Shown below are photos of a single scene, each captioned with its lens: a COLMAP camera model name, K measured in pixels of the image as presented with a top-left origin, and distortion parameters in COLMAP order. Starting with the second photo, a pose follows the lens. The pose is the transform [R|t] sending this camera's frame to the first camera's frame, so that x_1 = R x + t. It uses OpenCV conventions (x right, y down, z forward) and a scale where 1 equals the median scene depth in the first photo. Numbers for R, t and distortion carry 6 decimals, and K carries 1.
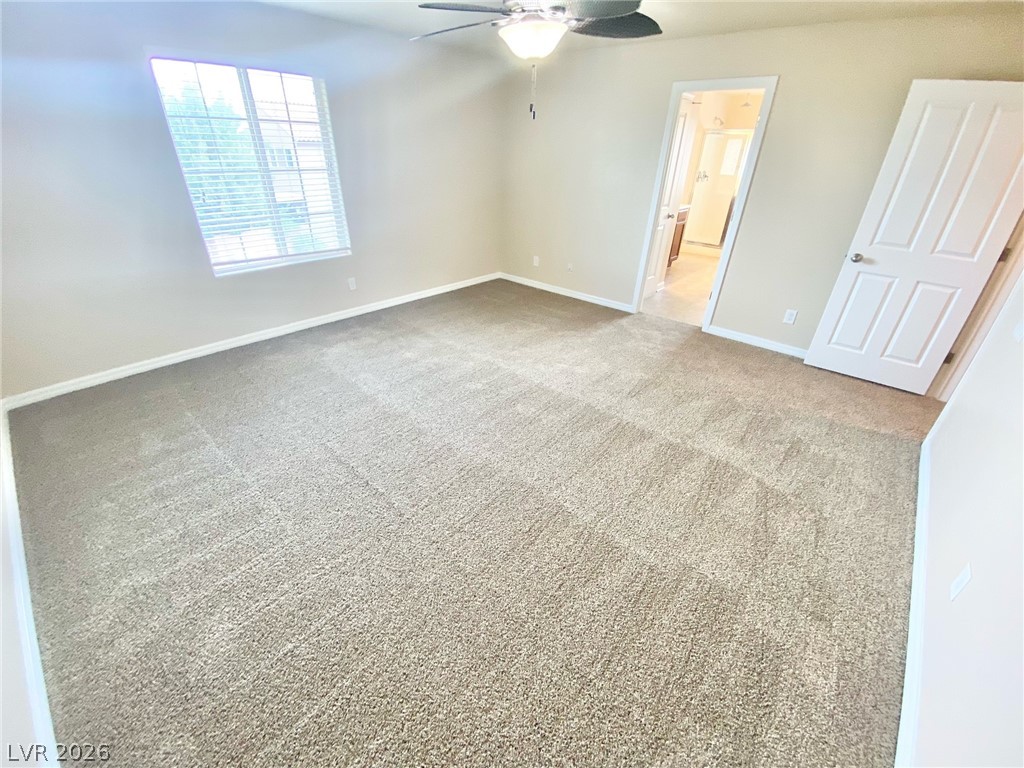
lens RADIAL K [[416.2, 0, 512.3], [0, 416.2, 381.4], [0, 0, 1]] dist [0.031178, -0.027314]
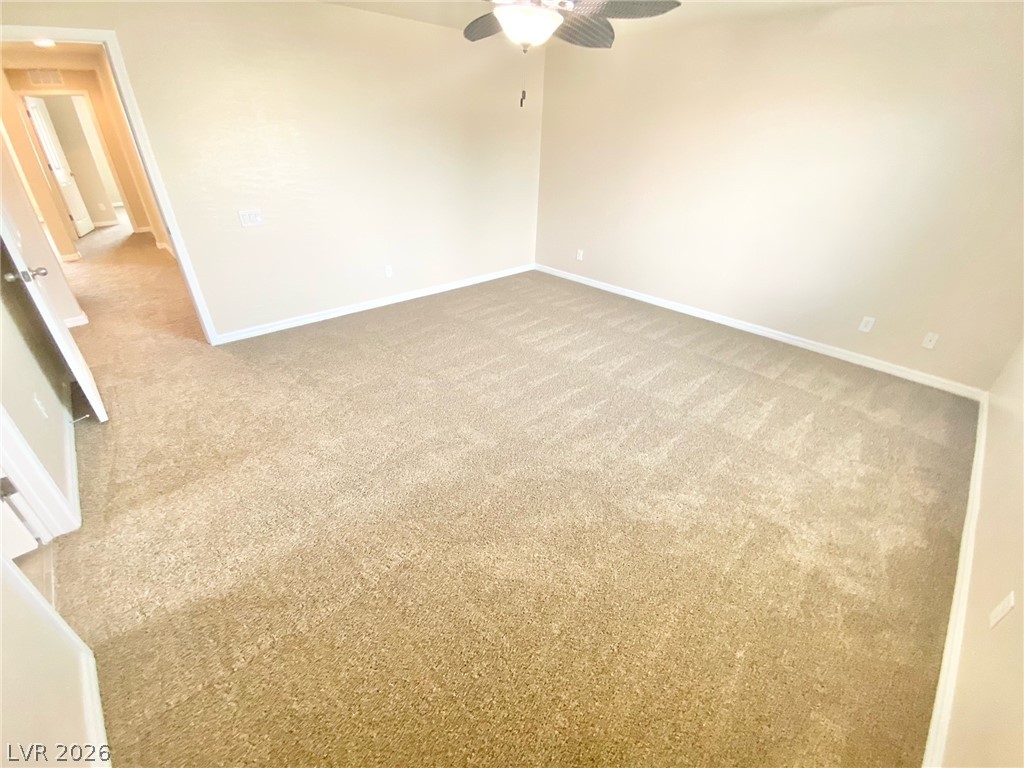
lens RADIAL K [[416.2, 0, 512.3], [0, 416.2, 381.4], [0, 0, 1]] dist [0.031178, -0.027314]
pose [[-0.994953, -0.086316, 0.051167, -0.021608], [-0.000081, 0.510612, 0.859811, -0.736719], [-0.100342, 0.855468, -0.508042, 1.330217]]
